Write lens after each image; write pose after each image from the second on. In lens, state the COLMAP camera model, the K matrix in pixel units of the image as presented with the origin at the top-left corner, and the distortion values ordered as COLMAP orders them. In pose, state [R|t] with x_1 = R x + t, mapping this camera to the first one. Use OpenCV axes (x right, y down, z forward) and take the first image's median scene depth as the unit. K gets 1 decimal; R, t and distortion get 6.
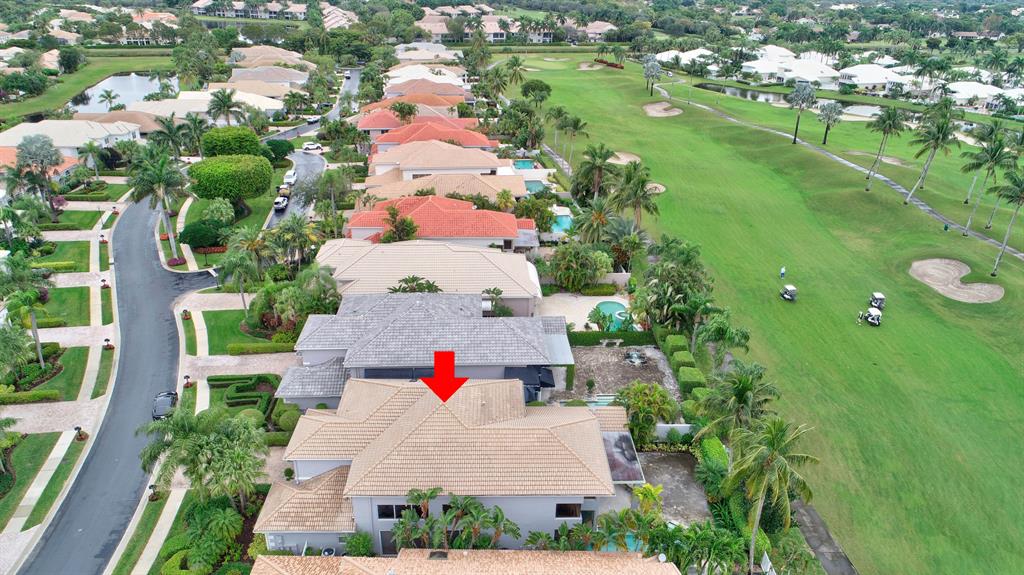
lens RADIAL K [[696.2, 0, 512.0], [0, 696.2, 287.5], [0, 0, 1]] dist [-0.000771, -0.002110]
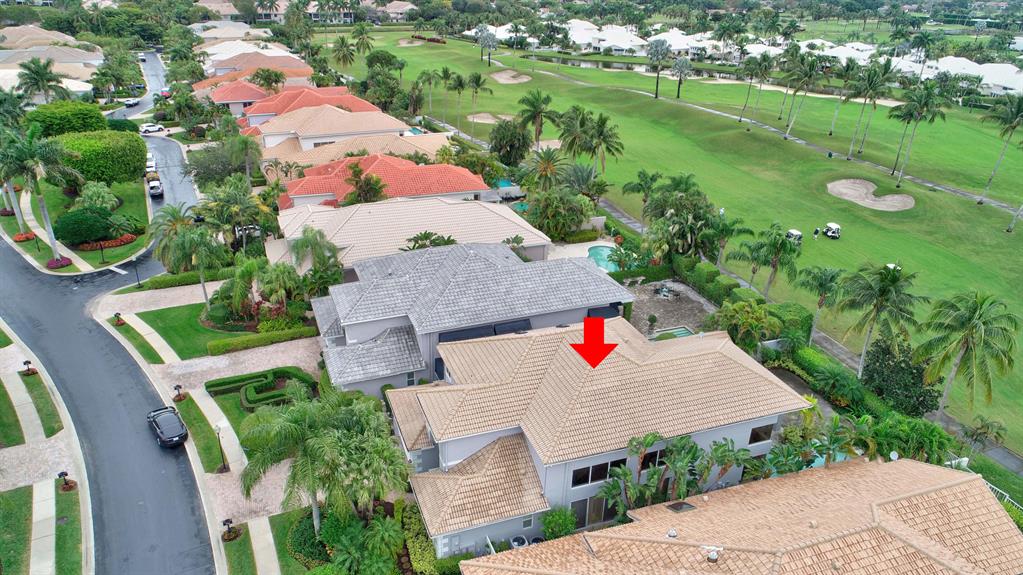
lens RADIAL K [[695.6, 0, 511.5], [0, 695.6, 287.5], [0, 0, 1]] dist [-0.000771, -0.002110]
pose [[0.947364, -0.128996, 0.293020, -0.226789], [0.126669, 0.991578, 0.026988, 0.031492], [-0.294033, 0.011549, 0.955725, 0.110277]]
